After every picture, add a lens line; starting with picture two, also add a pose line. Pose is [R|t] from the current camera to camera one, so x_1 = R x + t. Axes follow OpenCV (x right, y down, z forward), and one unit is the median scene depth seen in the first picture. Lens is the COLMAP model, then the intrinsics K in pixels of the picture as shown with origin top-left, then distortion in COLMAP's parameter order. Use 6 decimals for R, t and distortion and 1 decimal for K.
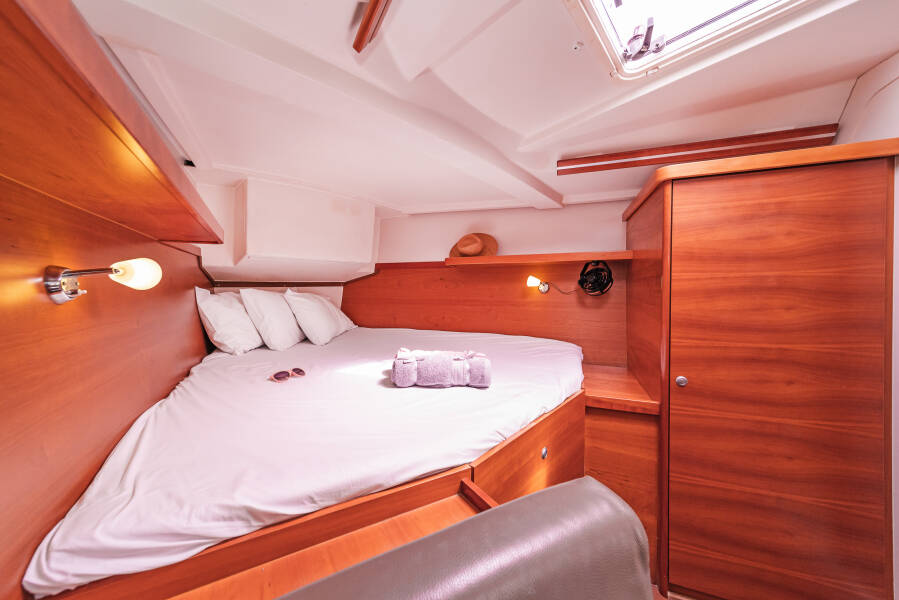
lens RADIAL K [[317.6, 0, 451.5], [0, 317.6, 273.9], [0, 0, 1]] dist [0.000514, -0.000063]
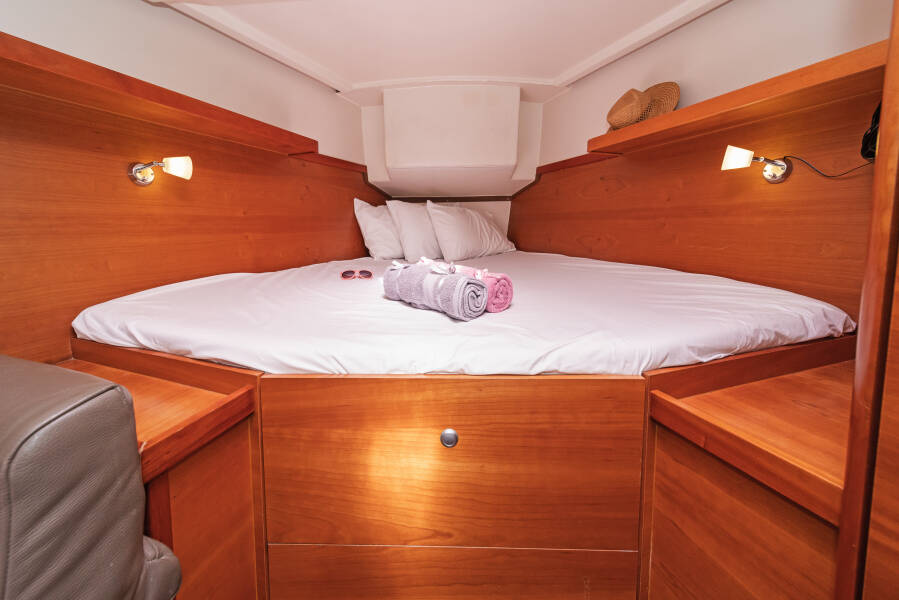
lens RADIAL K [[386.5, 0, 448.8], [0, 386.5, 252.0], [0, 0, 1]] dist [0.002764, 0.000199]
pose [[0.625627, 0.056869, -0.778047, 0.641520], [0.023096, 0.995552, 0.091339, 0.143371], [0.779780, -0.075114, 0.621531, 0.485379]]
